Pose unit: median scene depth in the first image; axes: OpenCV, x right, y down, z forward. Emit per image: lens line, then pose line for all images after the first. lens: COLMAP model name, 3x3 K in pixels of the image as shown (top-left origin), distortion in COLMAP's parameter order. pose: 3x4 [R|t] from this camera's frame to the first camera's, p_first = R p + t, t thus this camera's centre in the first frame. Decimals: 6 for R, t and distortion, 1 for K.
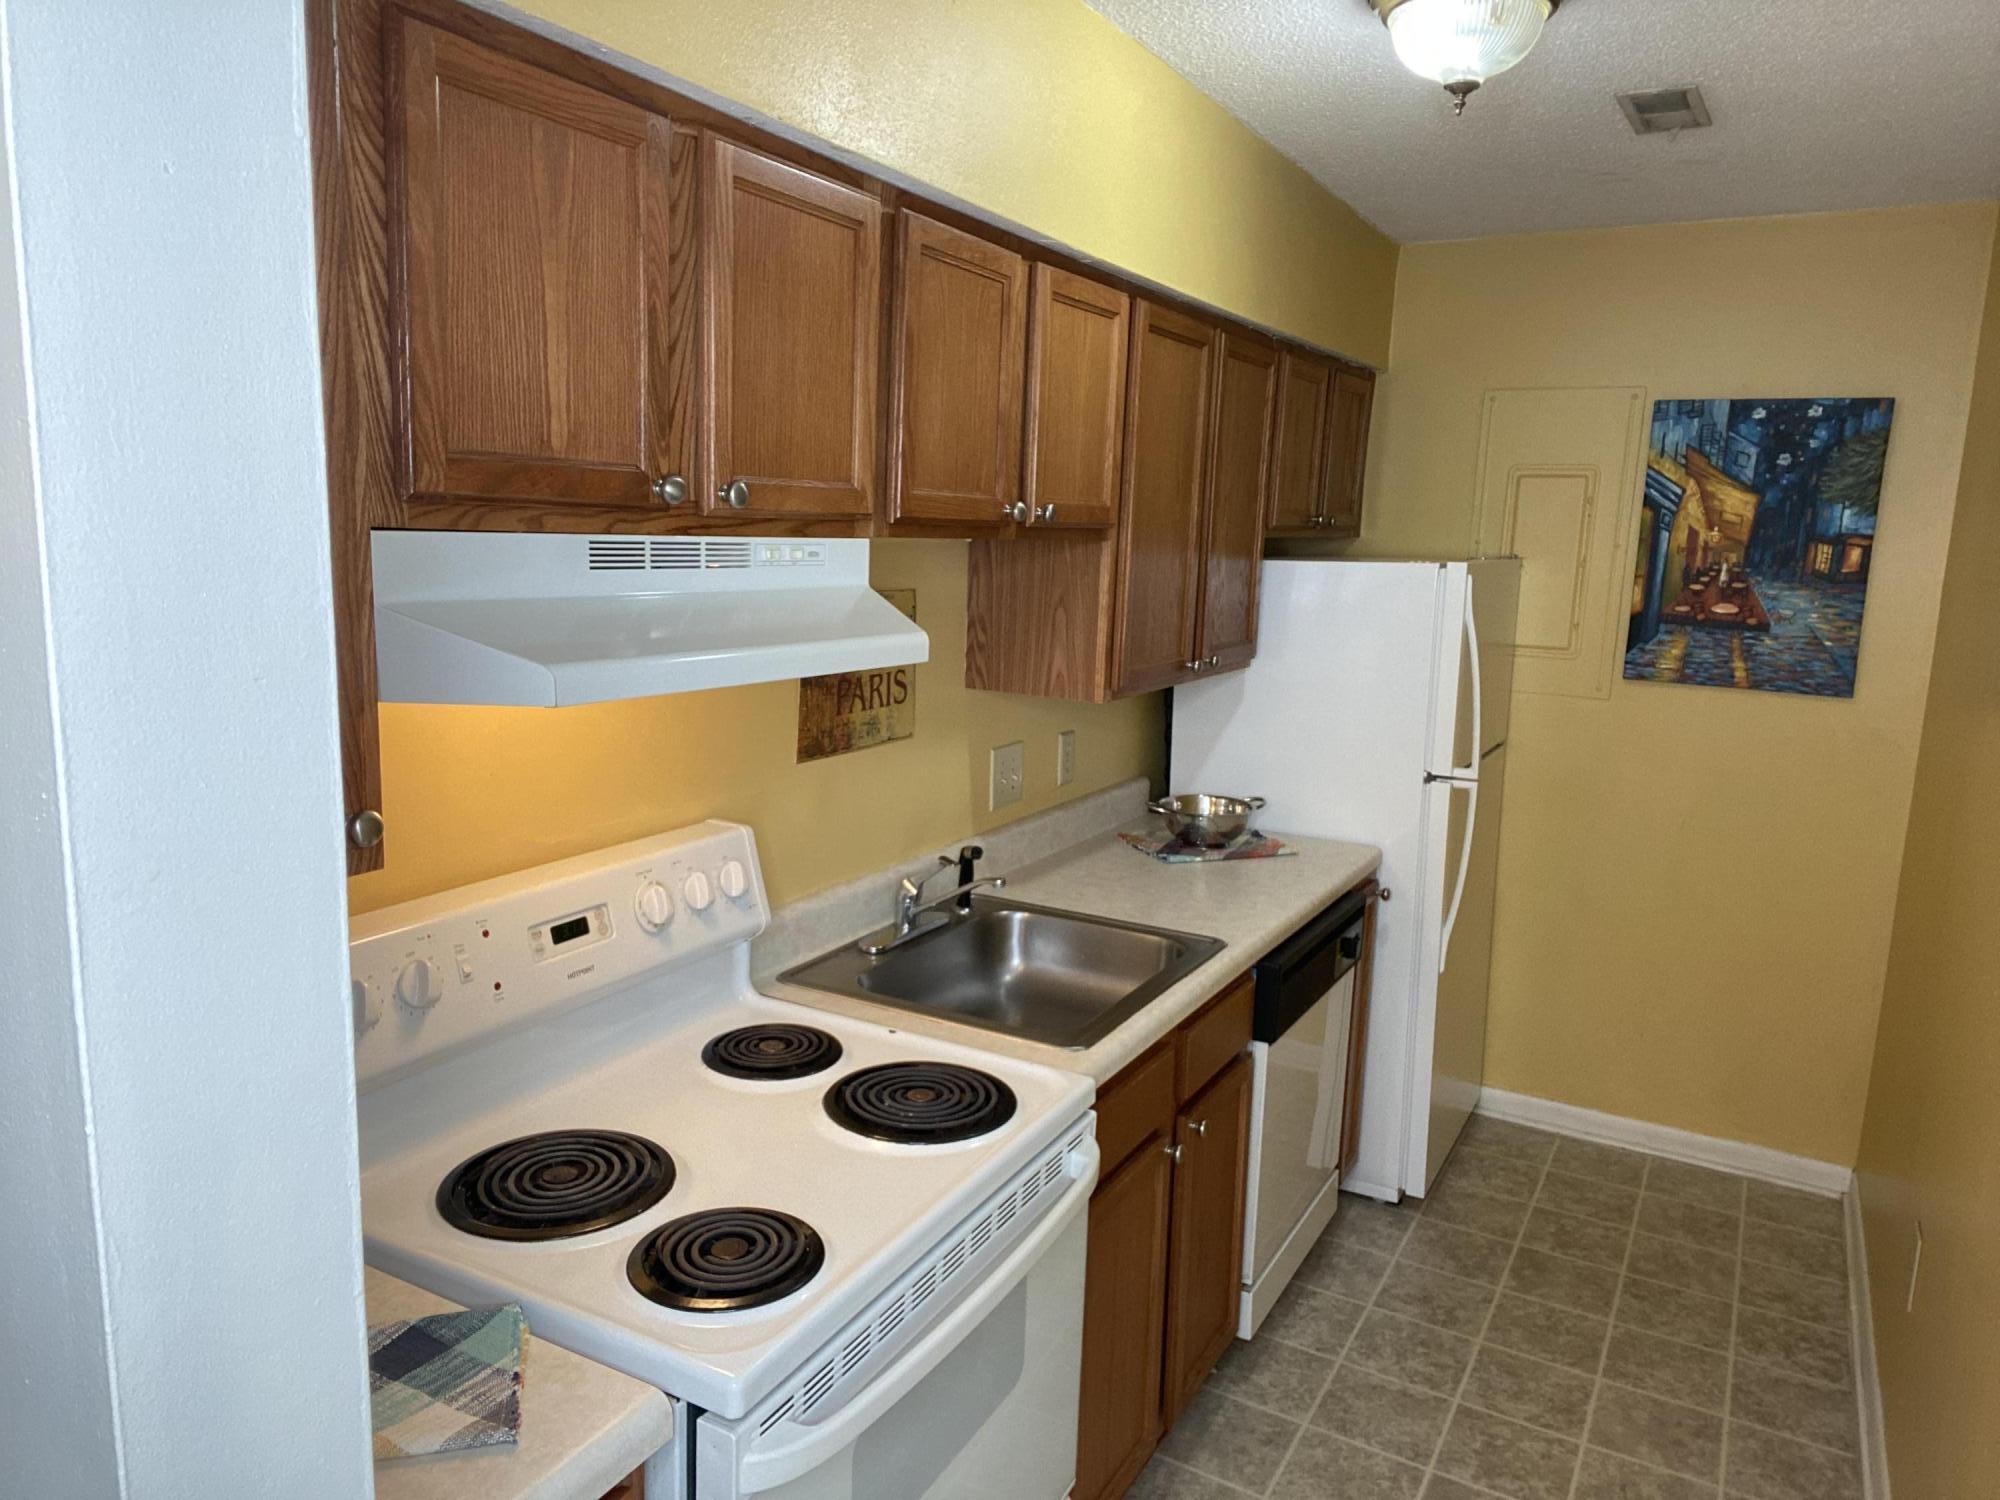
lens RADIAL K [[1356.4, 0, 1000.0], [0, 1356.4, 750.0], [0, 0, 1]] dist [0.024564, -0.001250]
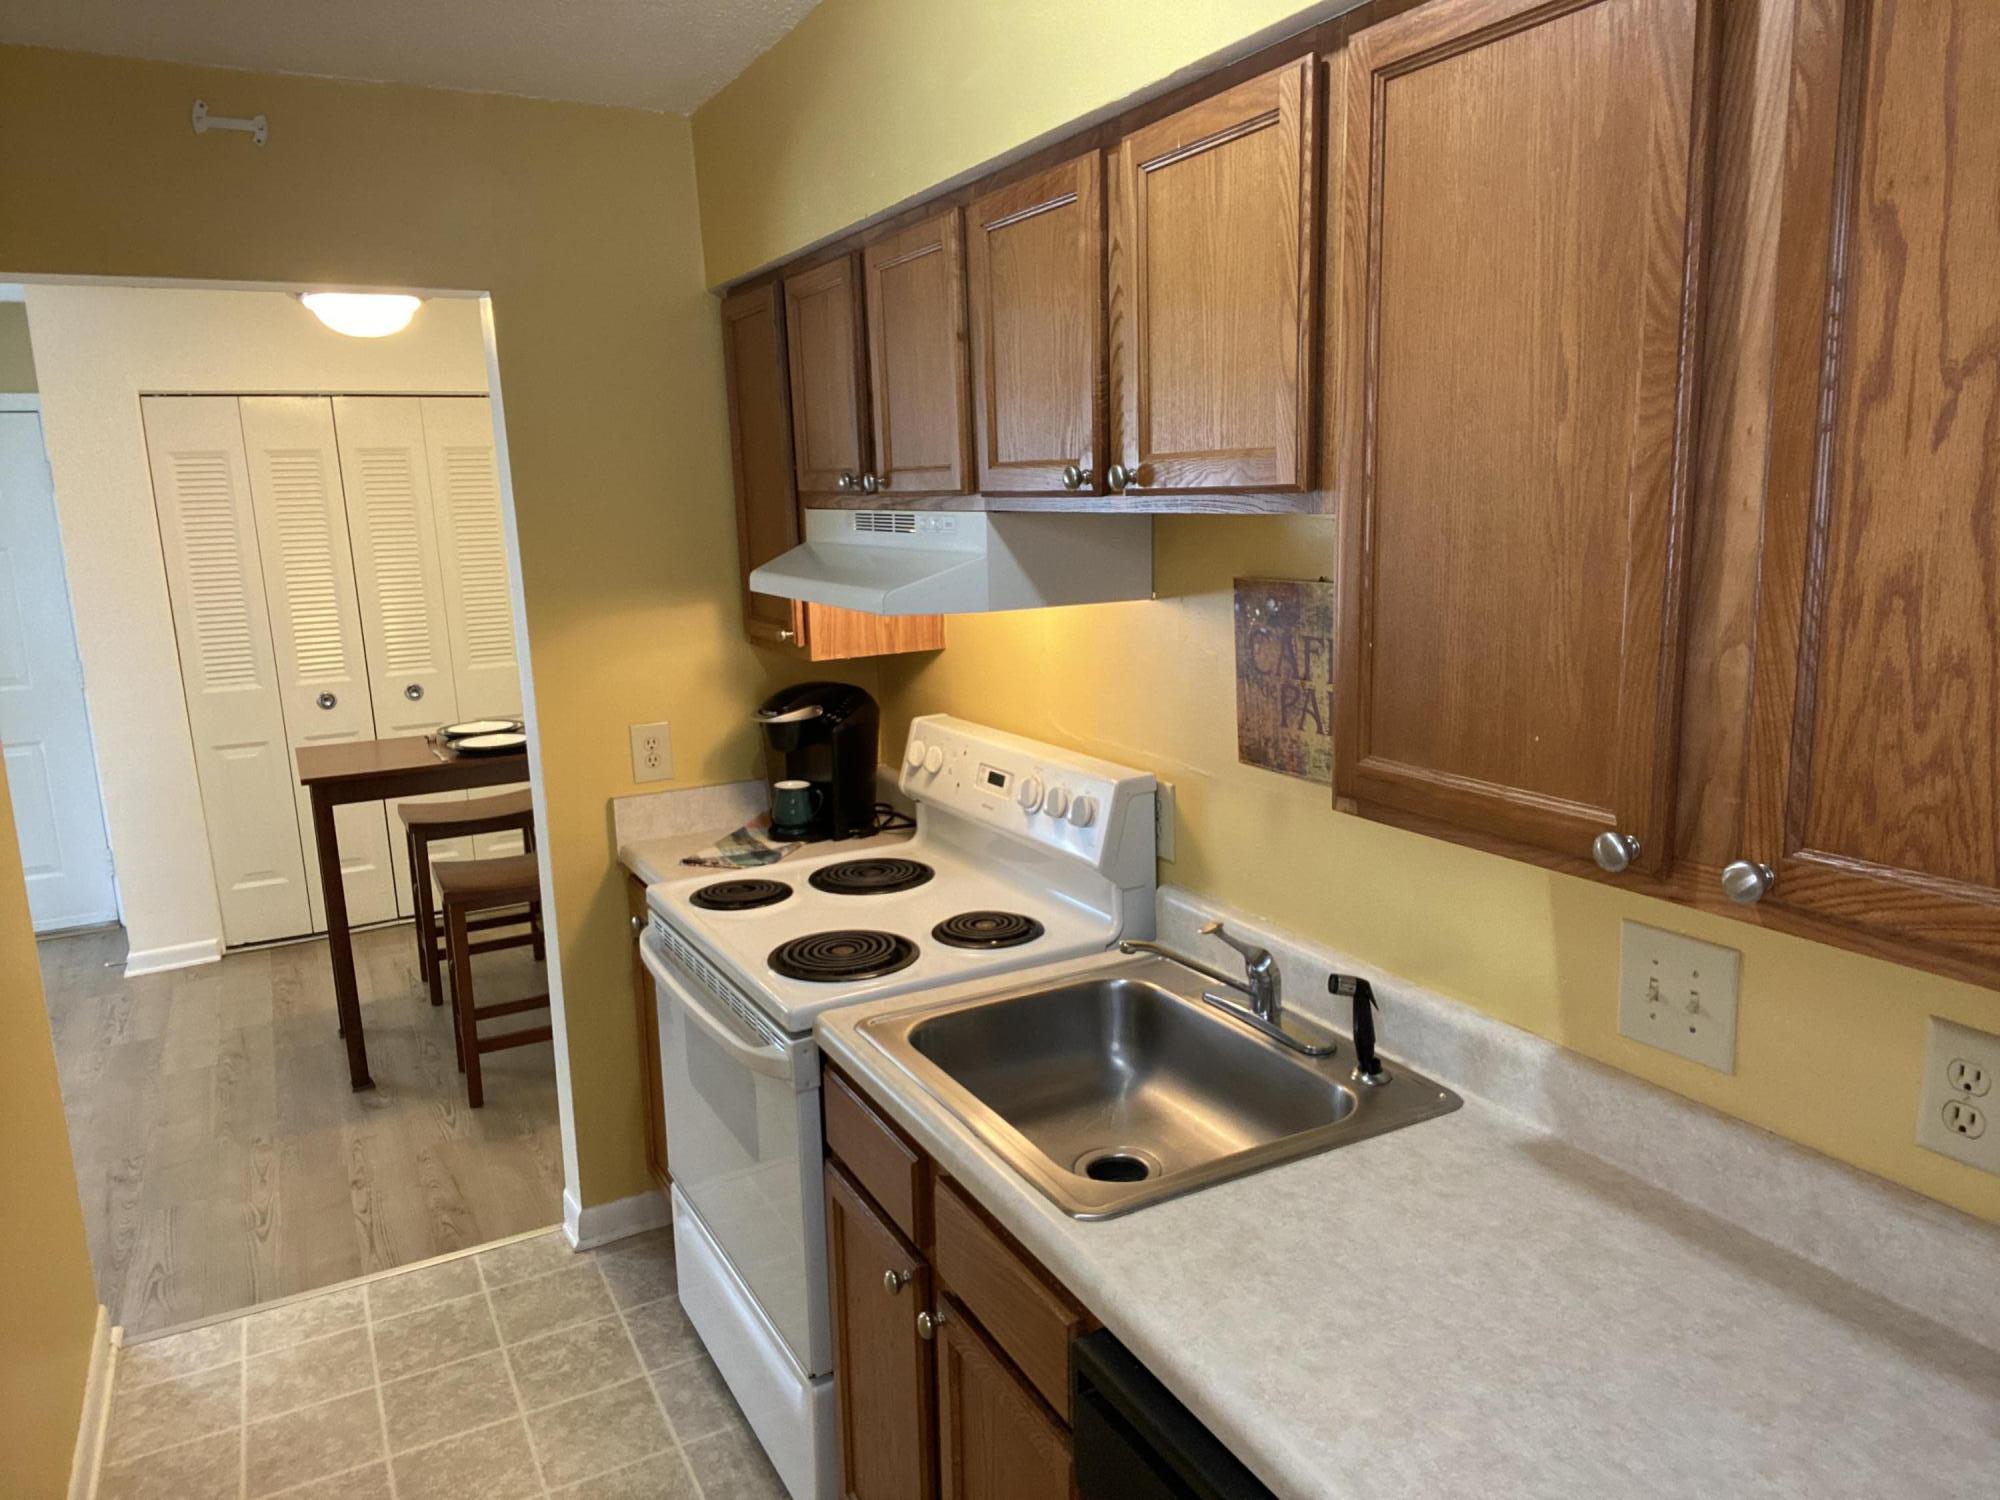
lens RADIAL K [[1356.4, 0, 1000.0], [0, 1356.4, 750.0], [0, 0, 1]] dist [0.024564, -0.001250]
pose [[-0.531641, 0.142145, -0.834956, 0.934986], [-0.134038, 0.959273, 0.248655, -0.272984], [0.836296, 0.244111, -0.490936, 1.775541]]
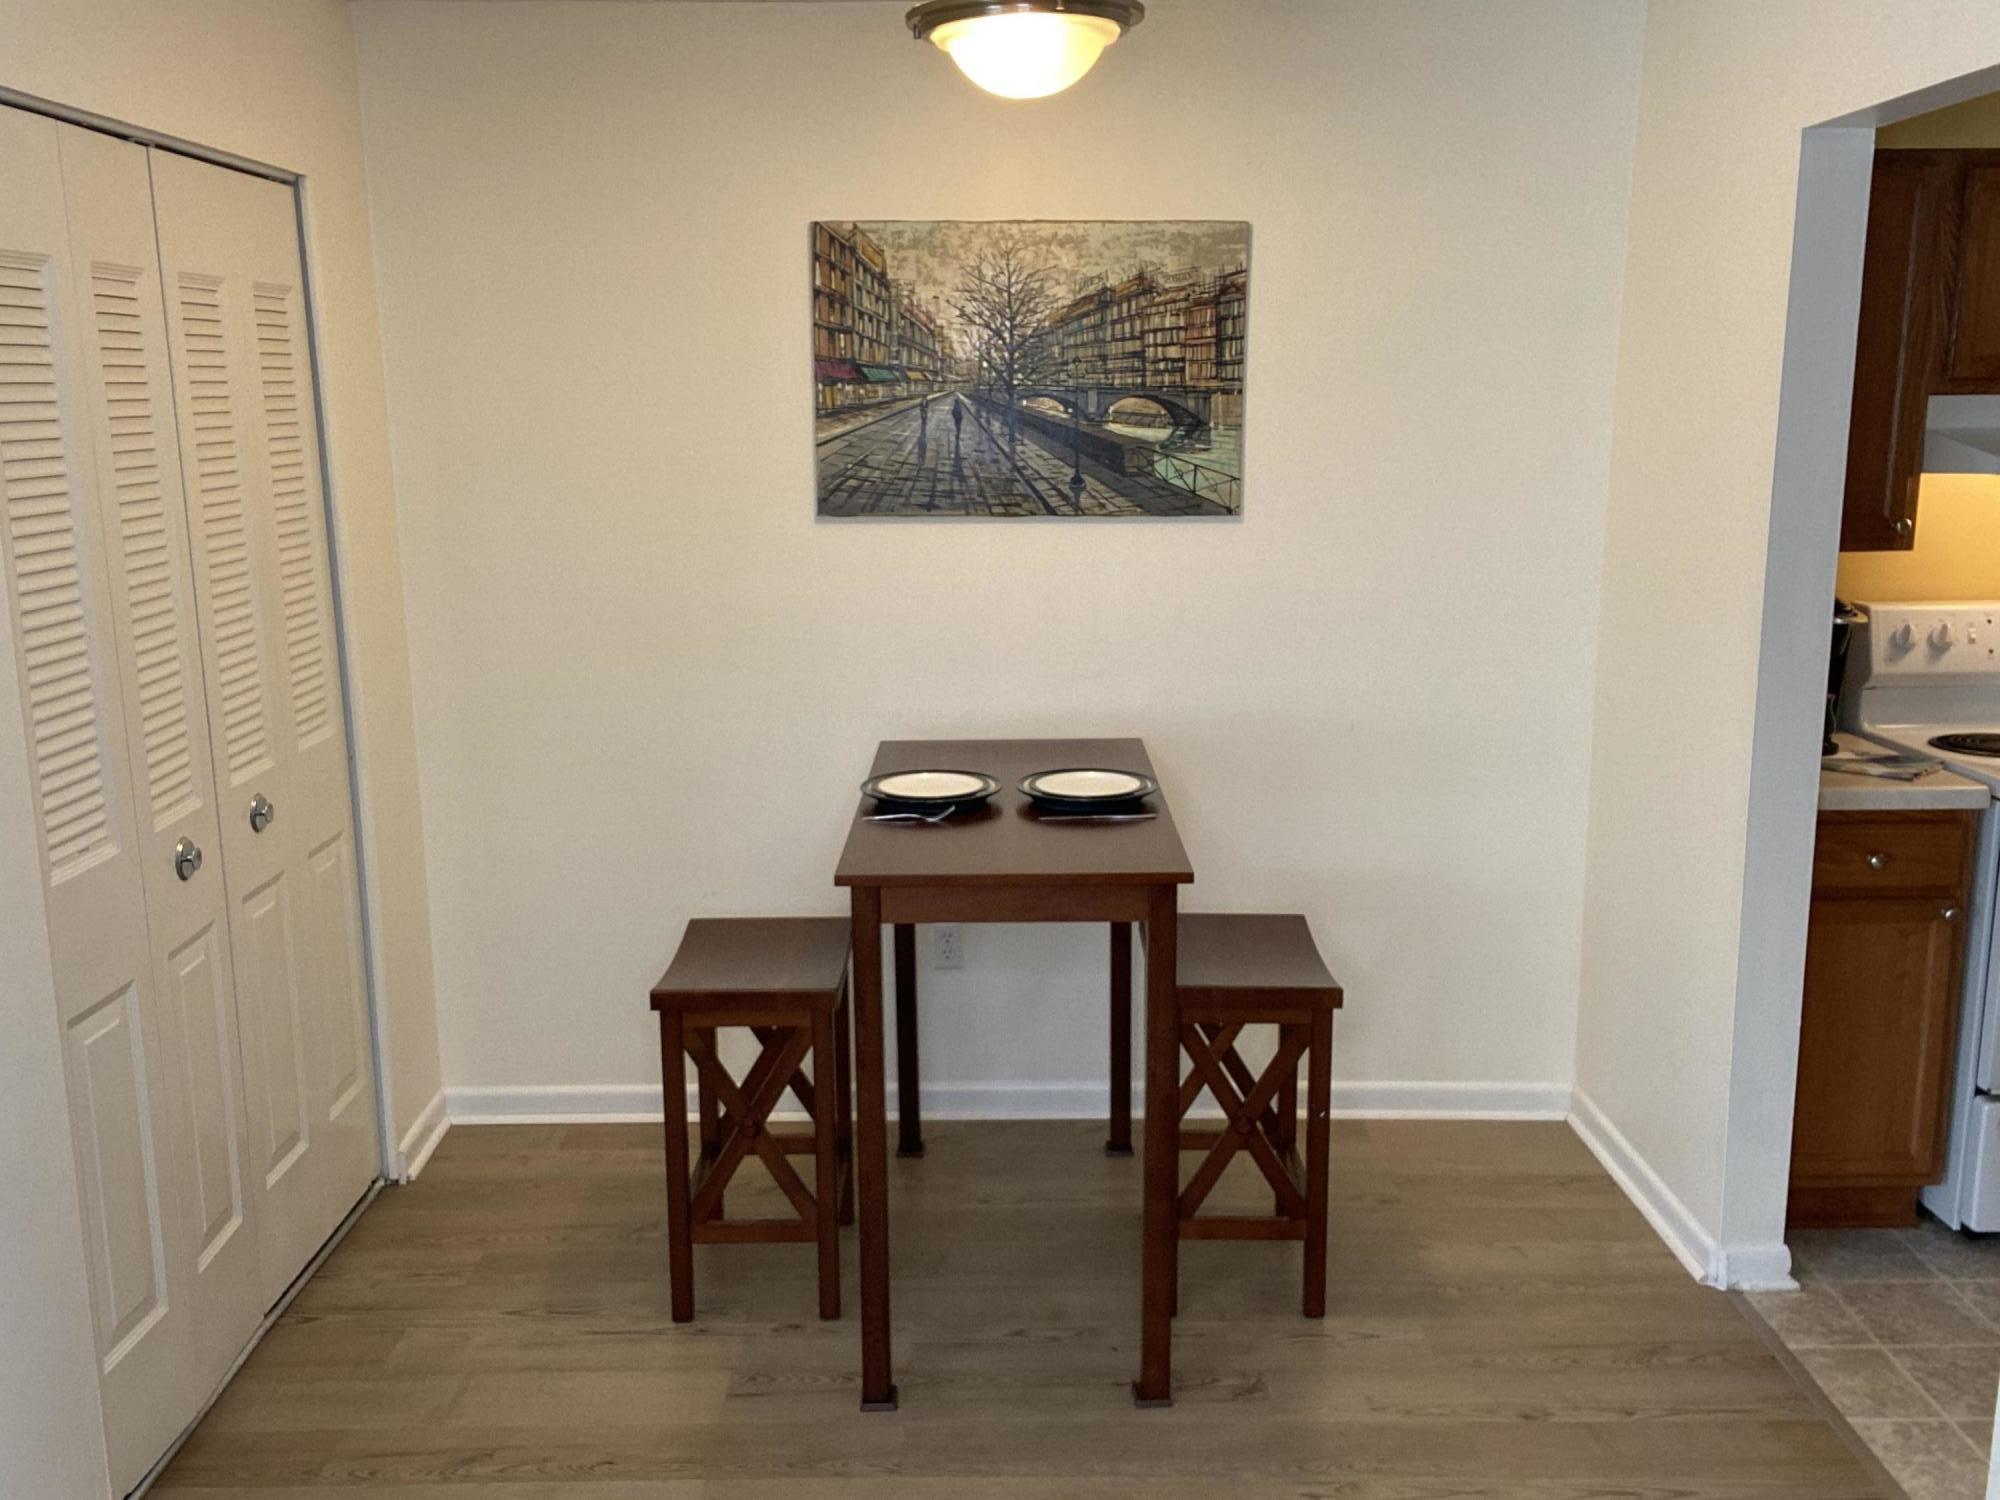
lens RADIAL K [[1751.4, 0, 1000.0], [0, 1751.4, 750.0], [0, 0, 1]] dist [0.026387, 0.009128]
pose [[0.487729, 0.129014, -0.863409, 0.992740], [-0.118912, 0.989620, 0.080700, 0.261163], [0.864858, 0.063310, 0.498008, -1.245316]]
